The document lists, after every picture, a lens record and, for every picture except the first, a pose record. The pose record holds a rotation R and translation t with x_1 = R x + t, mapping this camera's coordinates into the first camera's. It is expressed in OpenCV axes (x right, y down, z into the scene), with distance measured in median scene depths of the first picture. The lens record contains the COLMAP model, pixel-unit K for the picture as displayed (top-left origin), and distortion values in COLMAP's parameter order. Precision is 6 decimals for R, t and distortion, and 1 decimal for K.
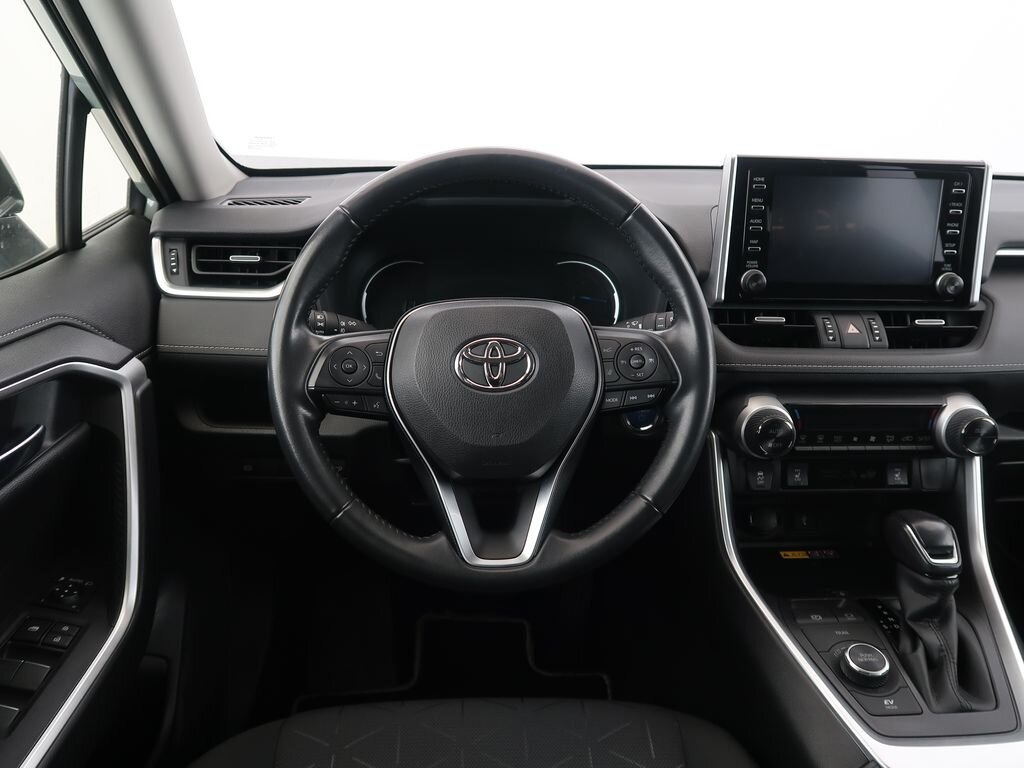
lens RADIAL K [[846.6, 0, 512.0], [0, 846.6, 384.0], [0, 0, 1]] dist [-0.003018, -0.000232]
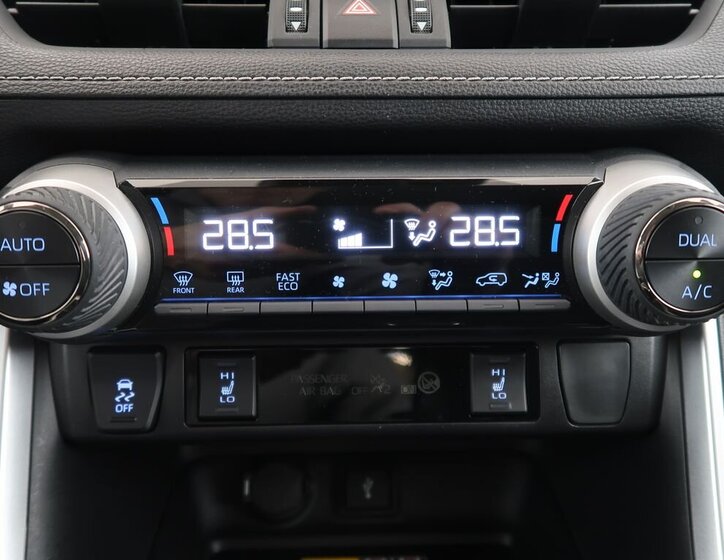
lens RADIAL K [[667.2, 0, 362.0], [0, 667.2, 280.0], [0, 0, 1]] dist [0.003710, 0.003359]
pose [[0.998120, -0.018398, -0.058471, 0.427507], [0.013984, 0.997084, -0.075019, 0.084609], [0.059681, 0.074061, 0.995466, 0.718316]]
